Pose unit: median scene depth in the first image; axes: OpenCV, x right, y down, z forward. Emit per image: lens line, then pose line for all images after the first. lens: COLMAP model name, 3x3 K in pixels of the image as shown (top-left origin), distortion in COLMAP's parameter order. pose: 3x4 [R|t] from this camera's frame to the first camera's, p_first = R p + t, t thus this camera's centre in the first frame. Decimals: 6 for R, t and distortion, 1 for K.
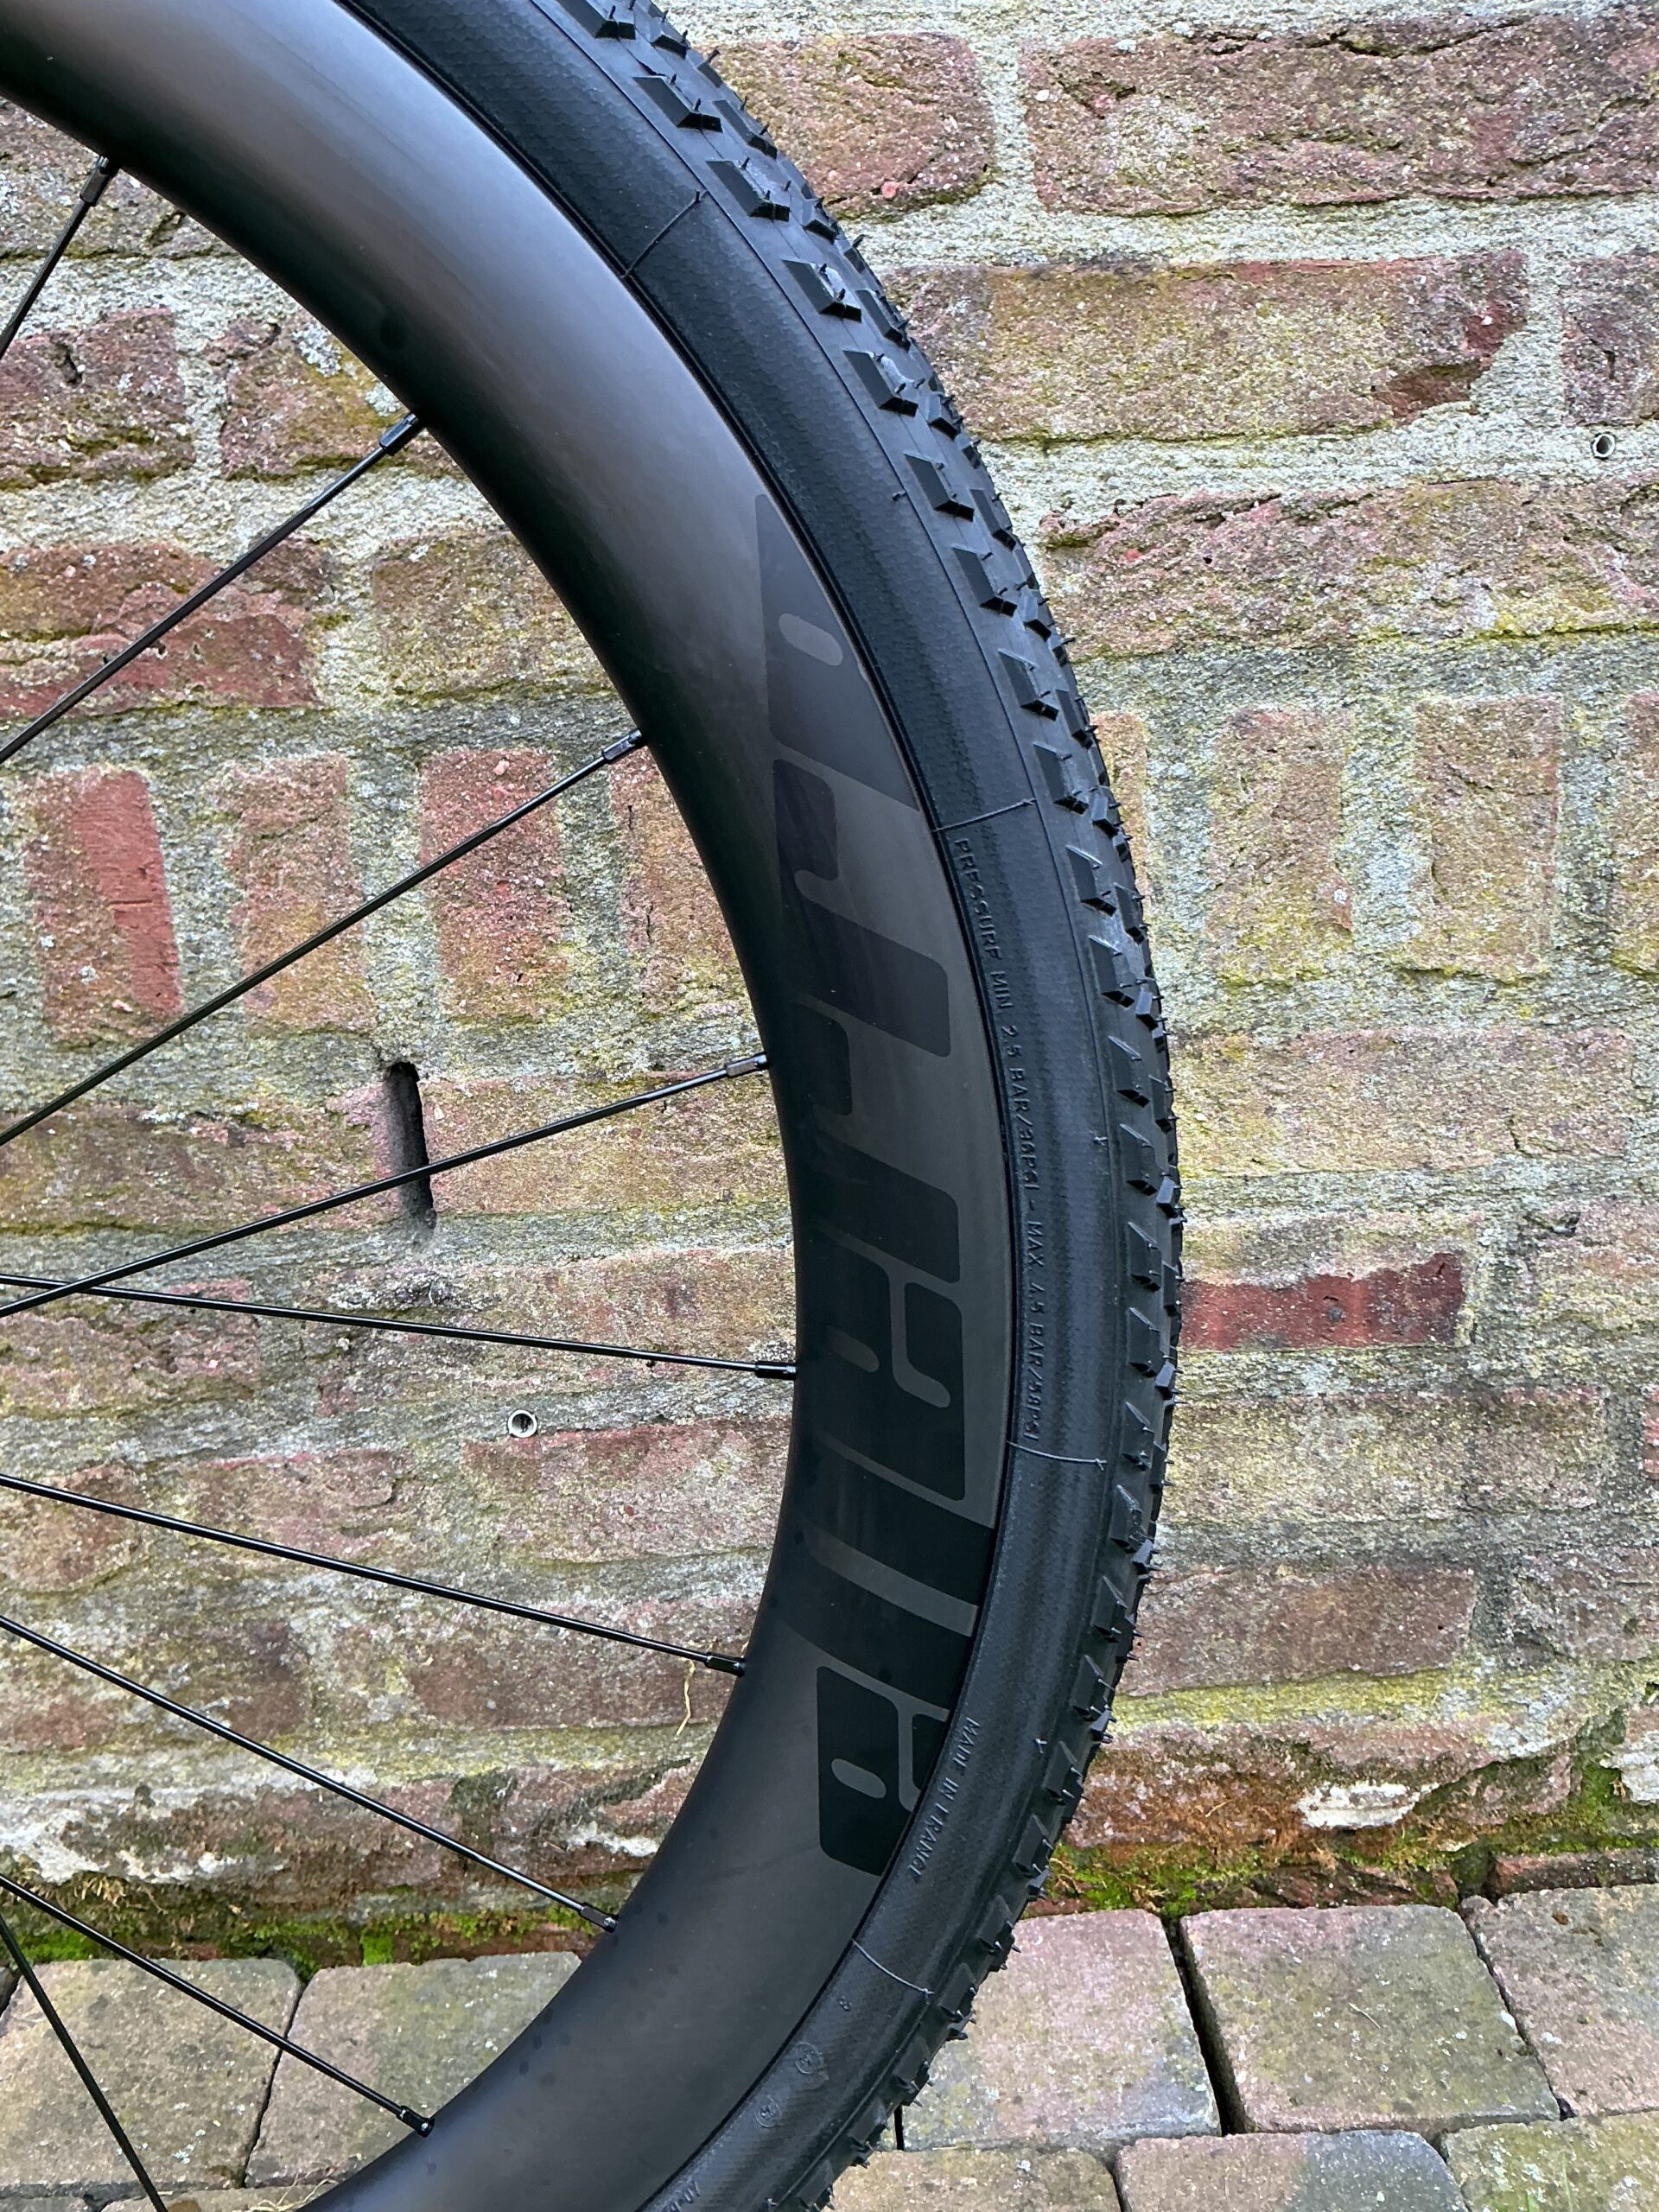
lens RADIAL K [[1890.2, 0, 824.0], [0, 1890.2, 1105.7], [0, 0, 1]] dist [0.102469, -0.227270]
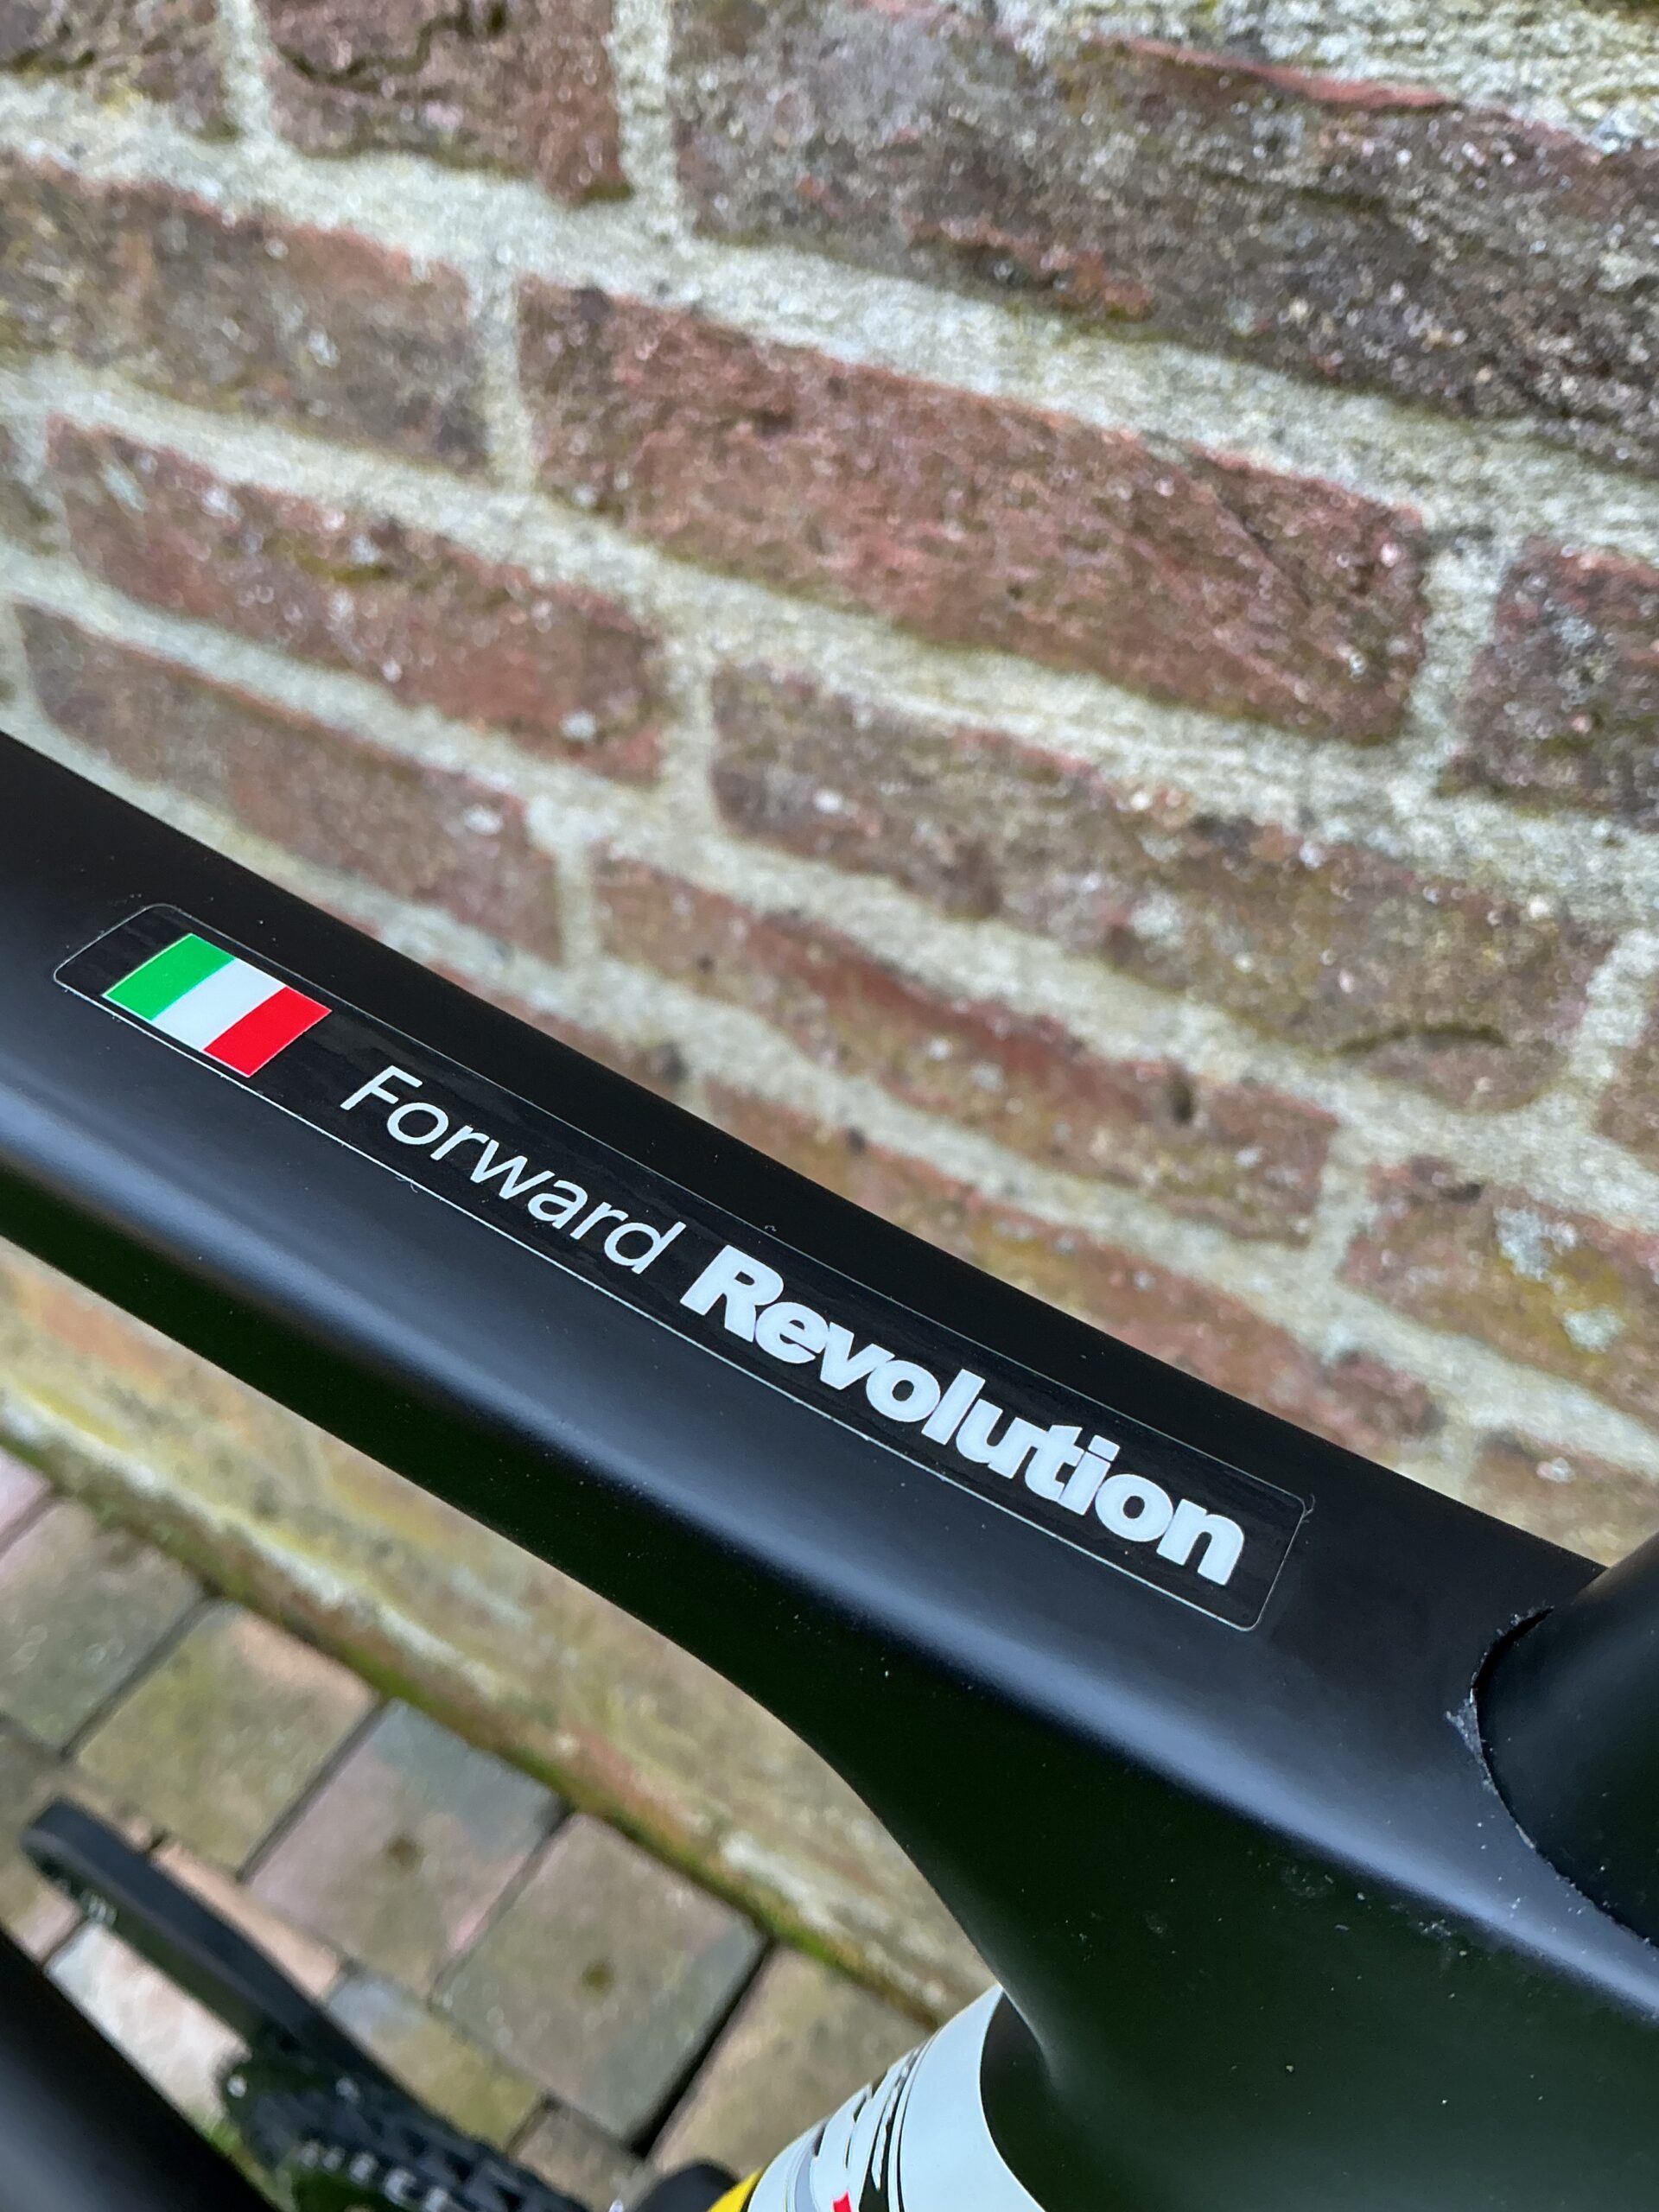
lens RADIAL K [[1858.0, 0, 846.6], [0, 1858.0, 1059.3], [0, 0, 1]] dist [0.121950, -0.267265]
pose [[0.847906, 0.409273, -0.336975, -0.242033], [-0.206538, 0.840420, 0.501036, -0.663197], [0.488260, -0.355233, 0.797127, 0.323116]]
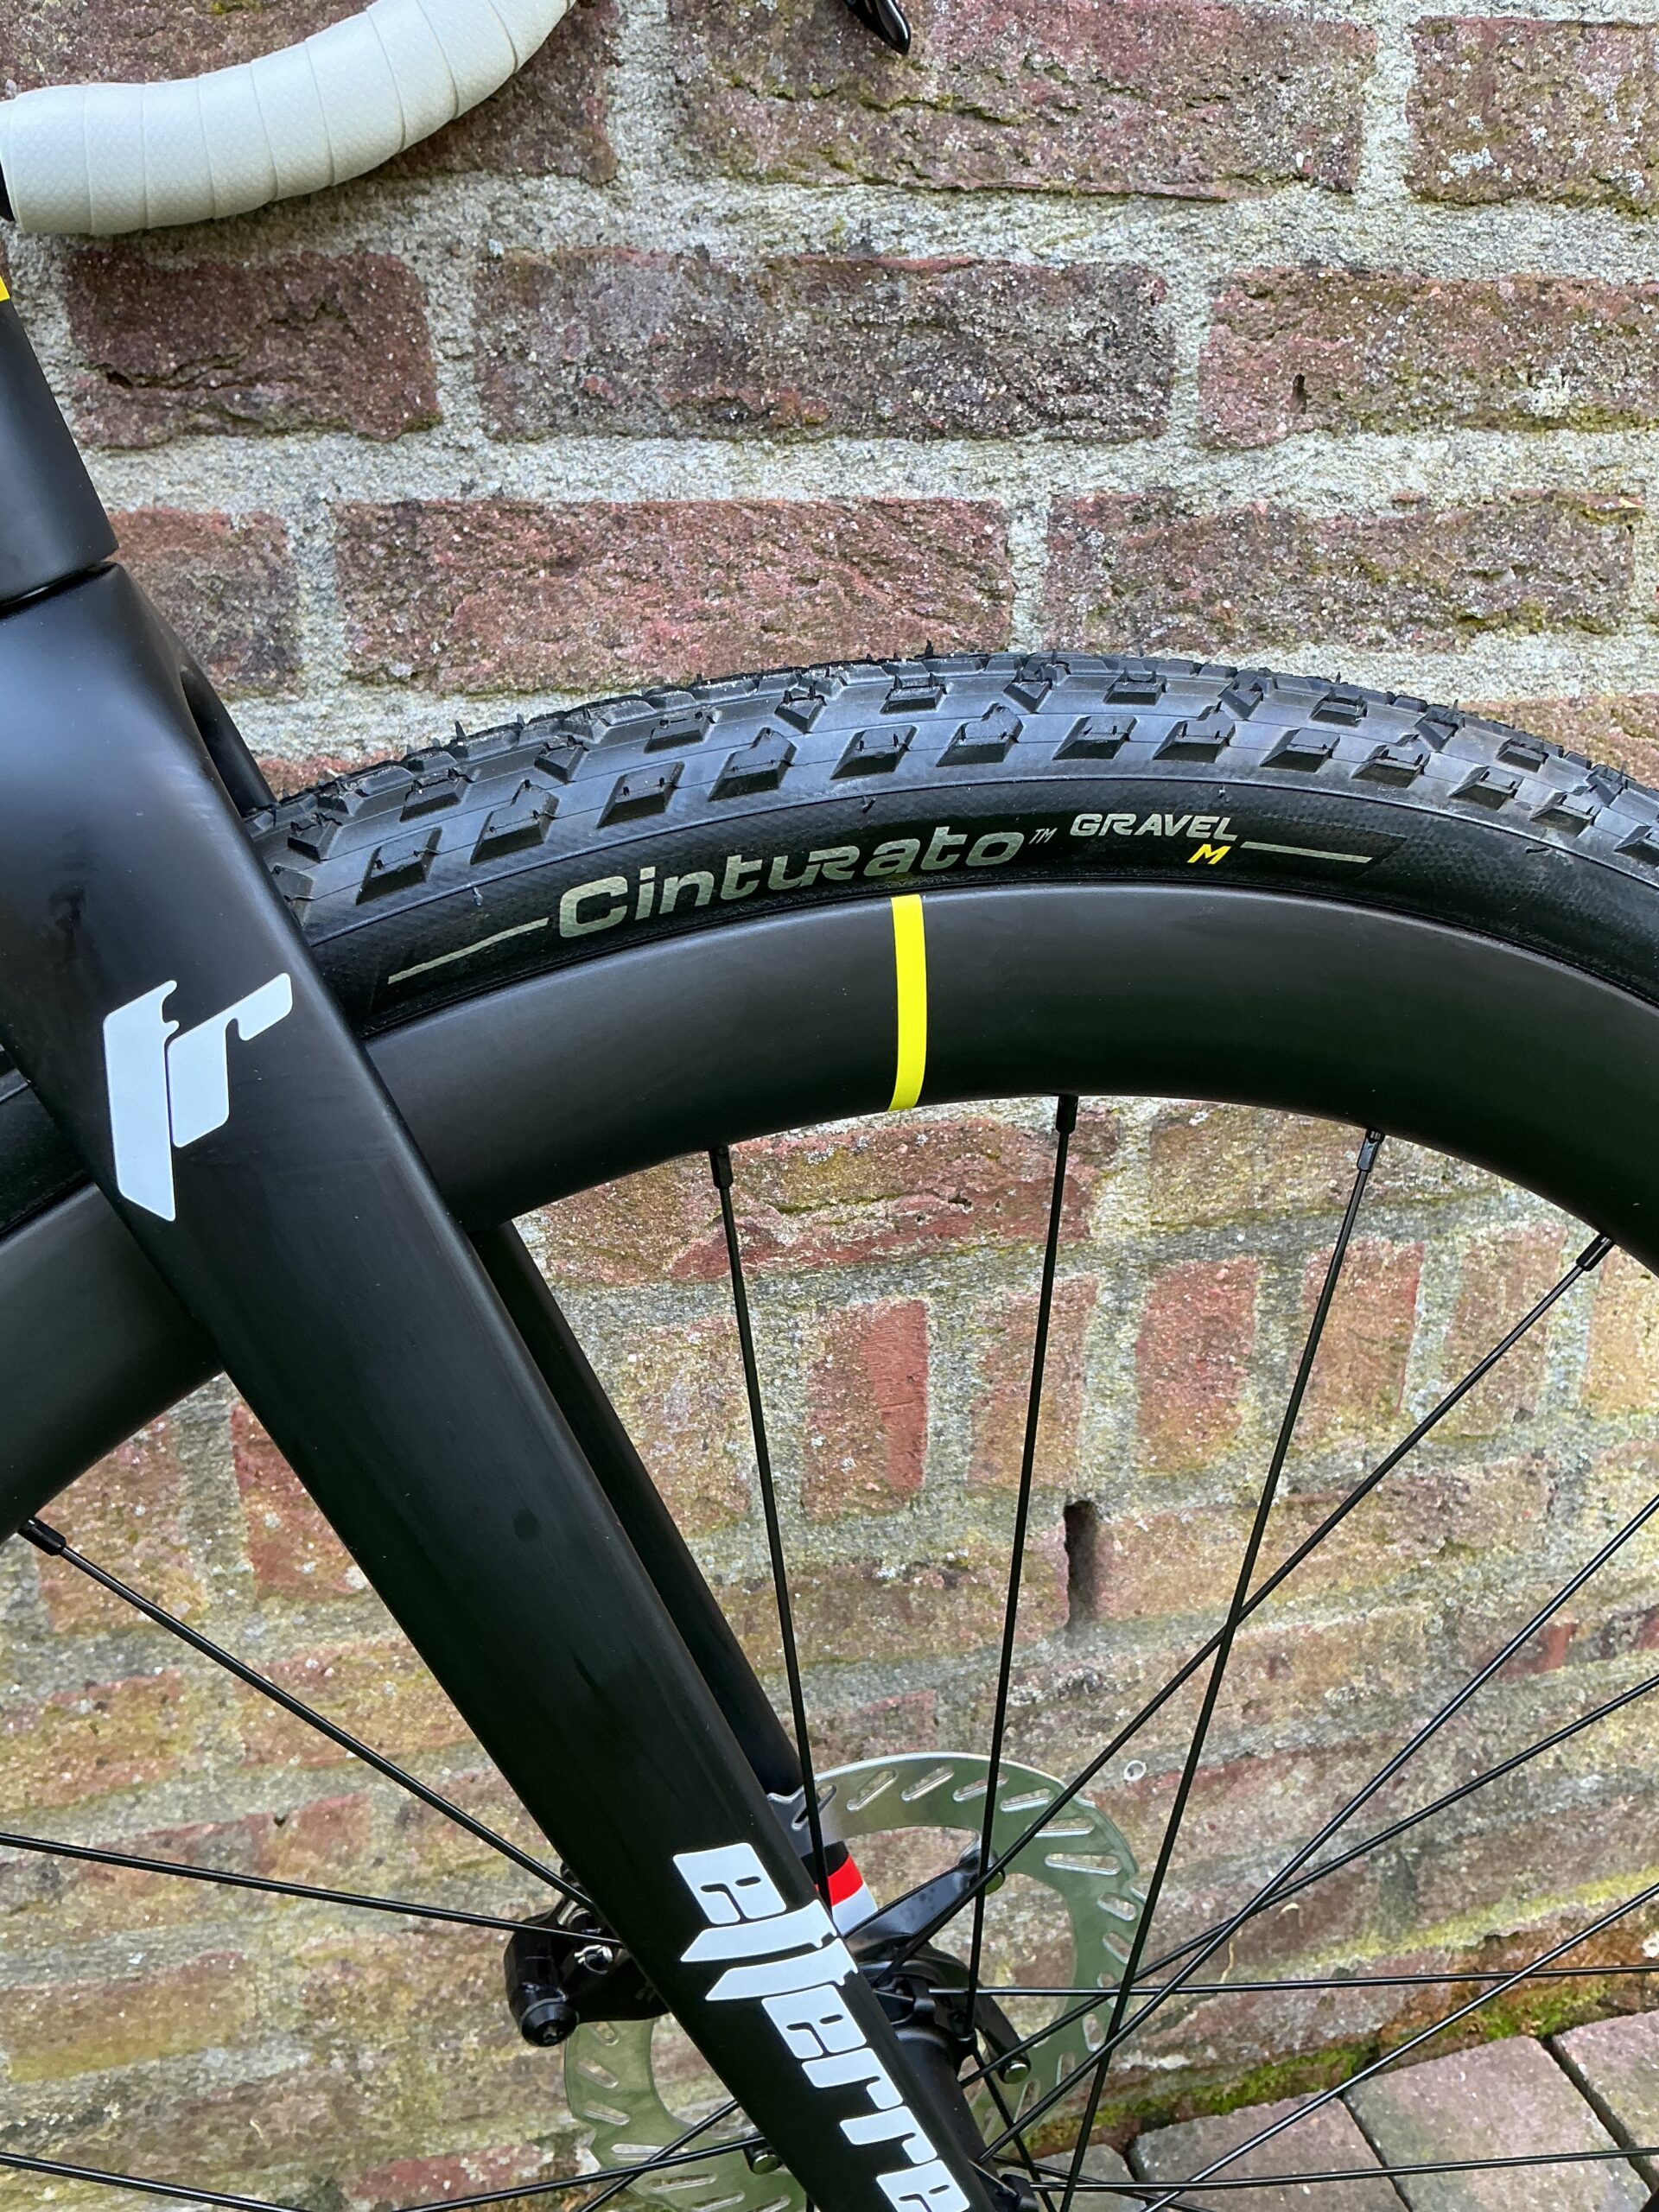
lens RADIAL K [[1858.0, 0, 829.1], [0, 1858.0, 1104.2], [0, 0, 1]] dist [0.121950, -0.267265]
pose [[0.971667, -0.034112, 0.233880, -0.624100], [0.001425, 0.990358, 0.138526, -0.412982], [-0.236351, -0.134267, 0.962346, -0.003716]]
